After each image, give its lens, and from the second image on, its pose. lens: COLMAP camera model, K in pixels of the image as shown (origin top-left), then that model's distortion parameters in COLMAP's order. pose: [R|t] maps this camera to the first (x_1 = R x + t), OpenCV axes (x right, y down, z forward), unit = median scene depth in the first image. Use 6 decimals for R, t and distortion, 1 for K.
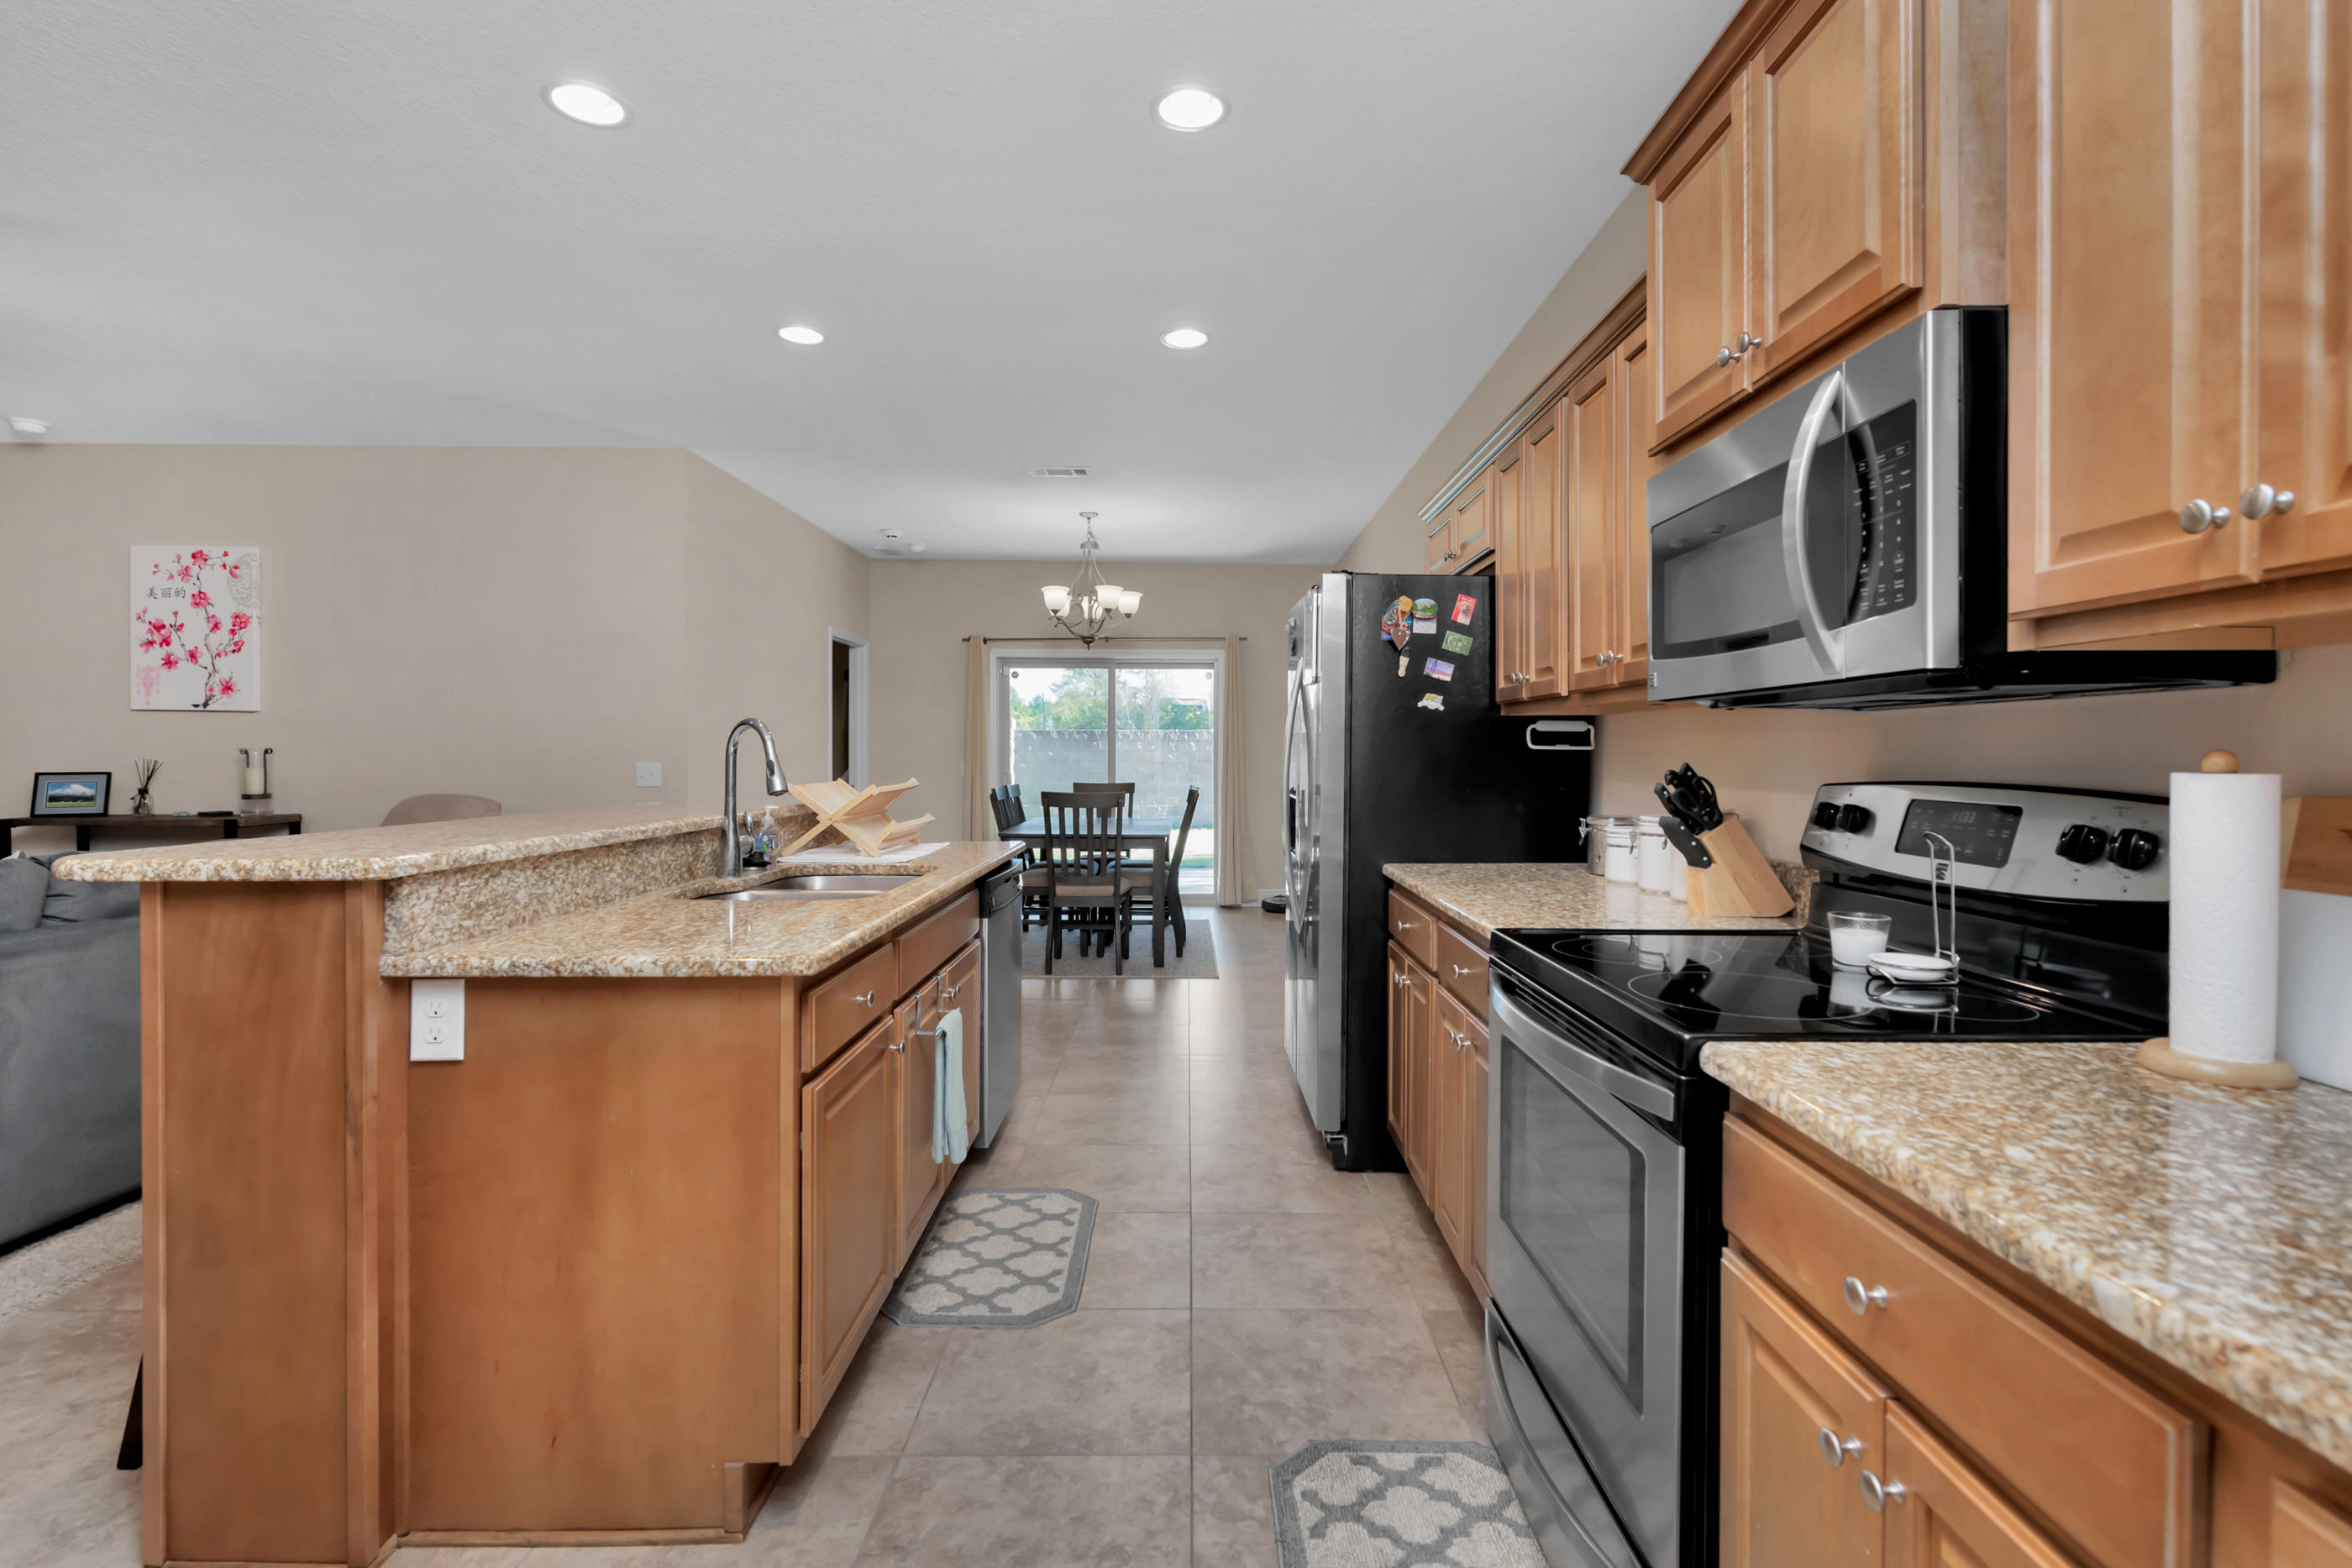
lens RADIAL K [[1086.4, 0, 1158.6], [0, 1086.4, 767.3], [0, 0, 1]] dist [0.002083, -0.000973]
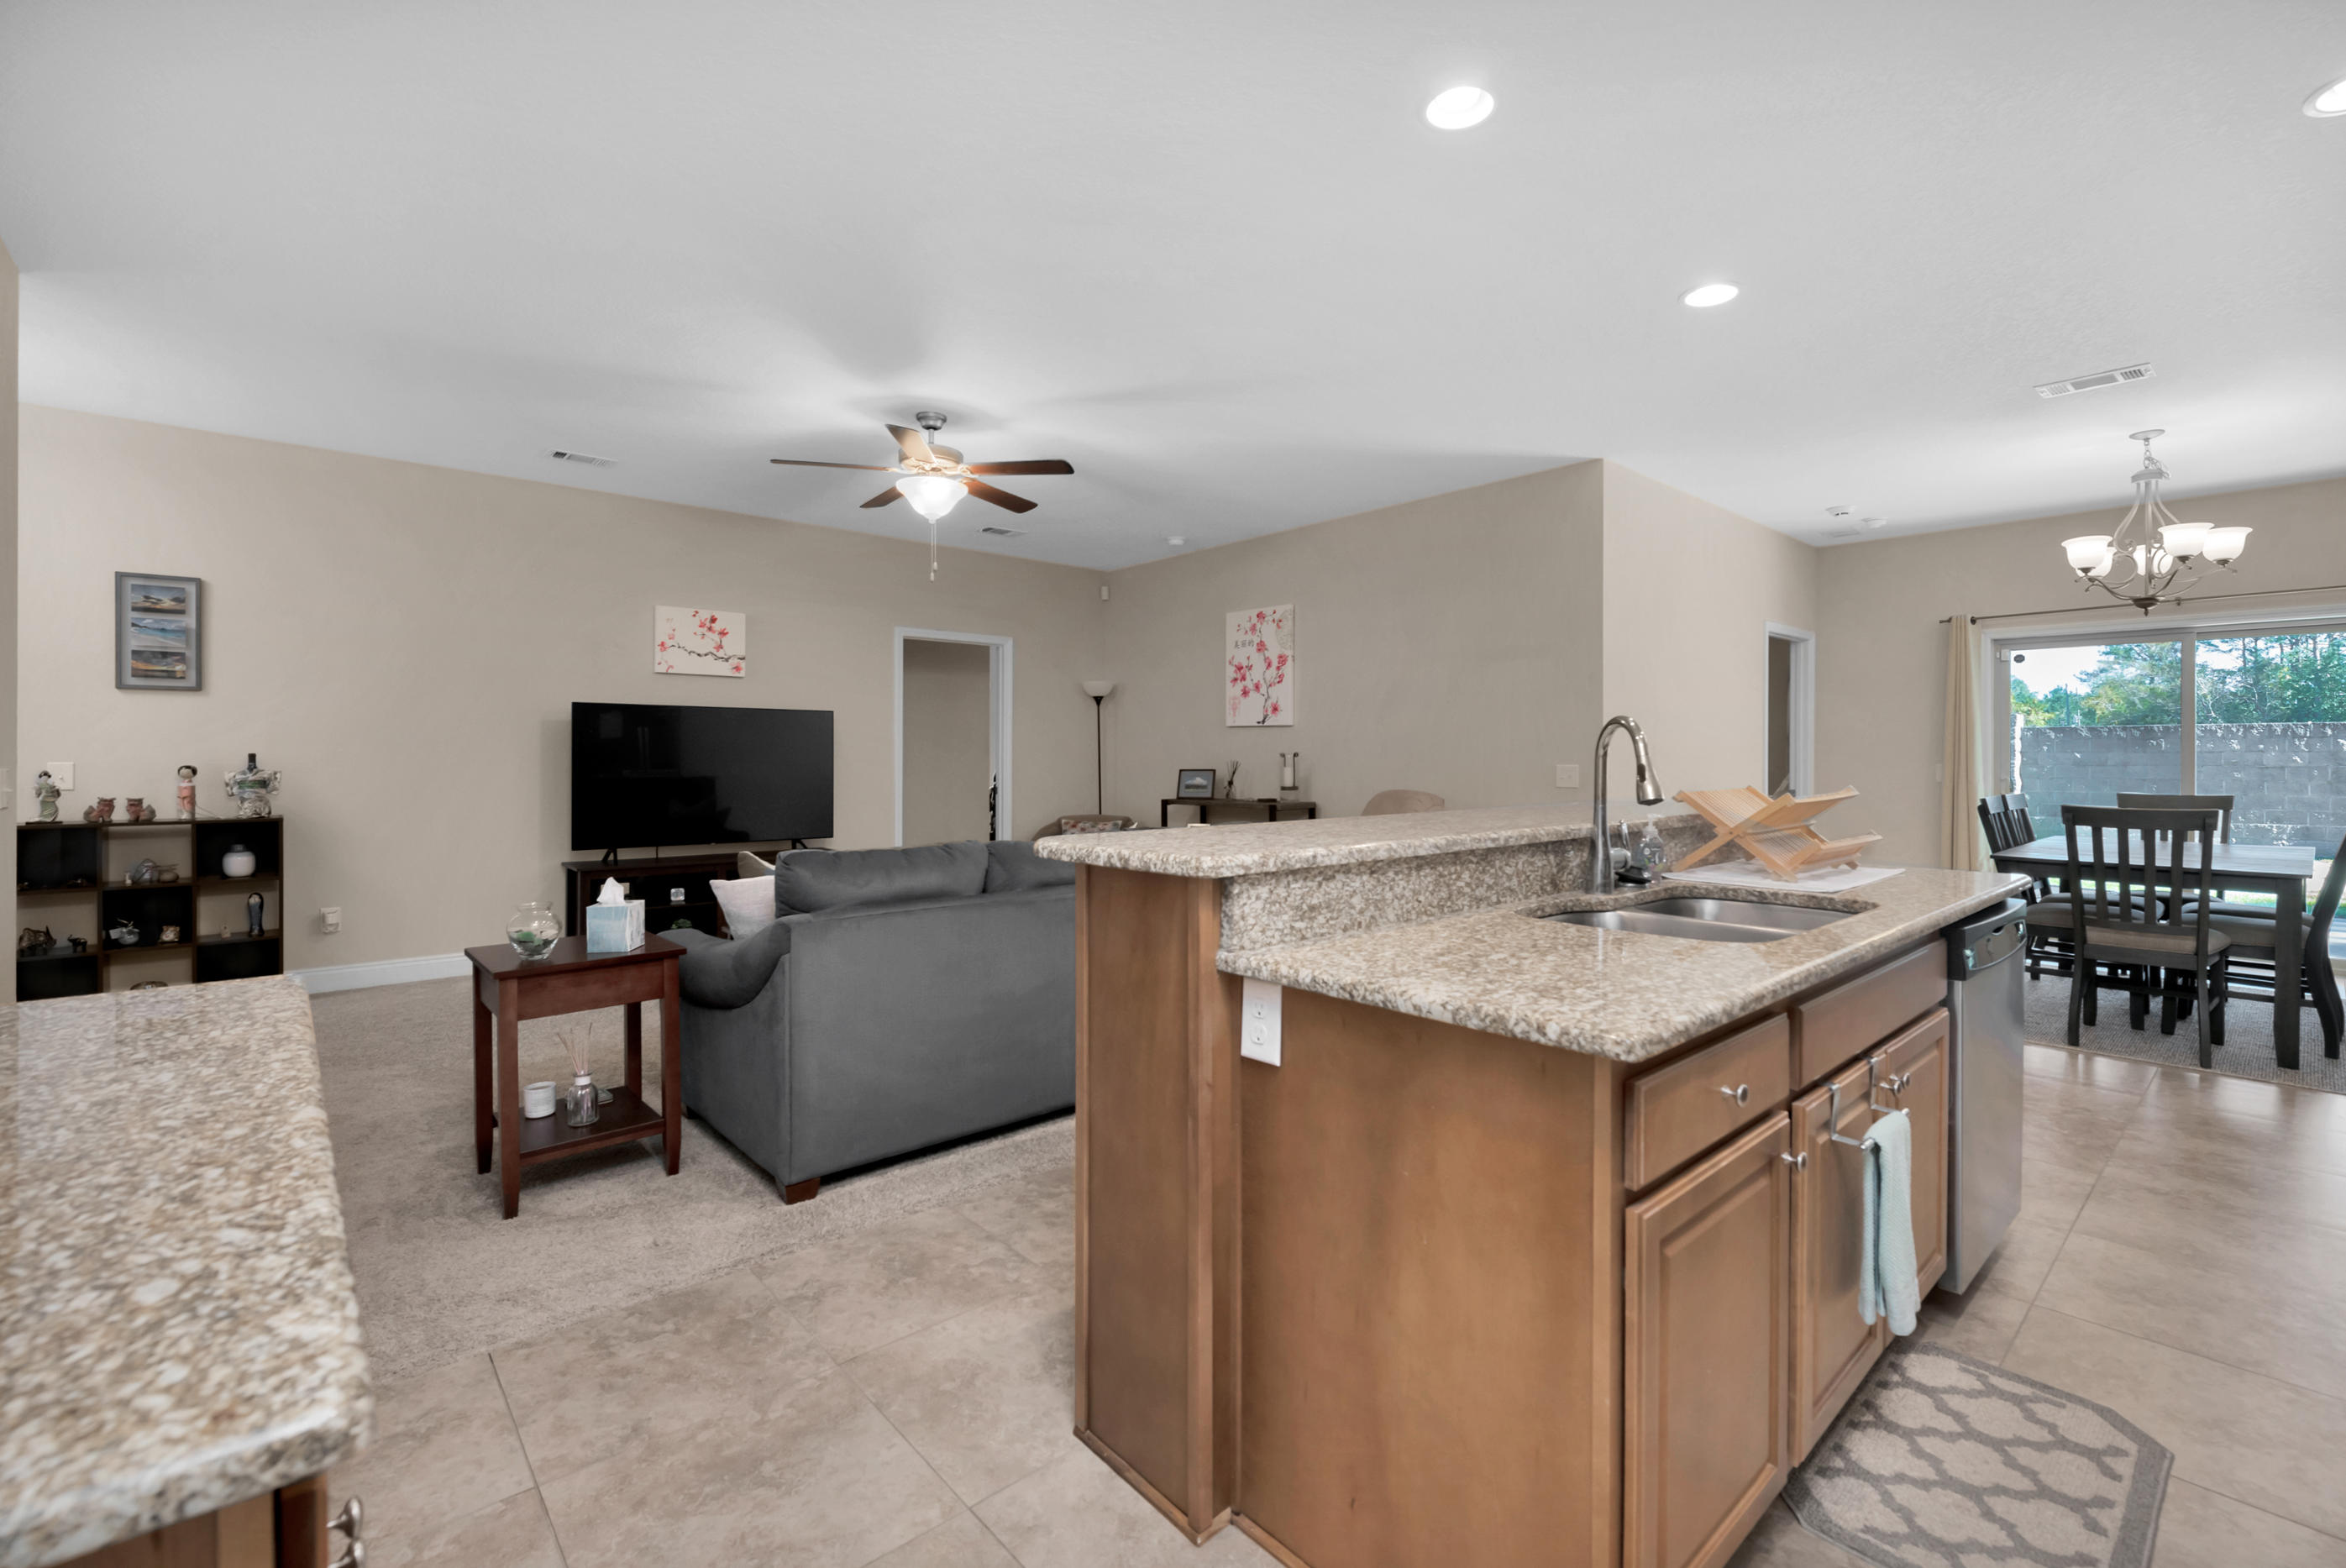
lens RADIAL K [[973.1, 0, 1191.1], [0, 973.1, 759.1], [0, 0, 1]] dist [-0.002709, -0.002536]
pose [[0.667447, 0.000419, -0.744657, -0.015017], [-0.007638, 0.999951, -0.006284, -0.001656], [0.744618, 0.009882, 0.667418, 0.147616]]
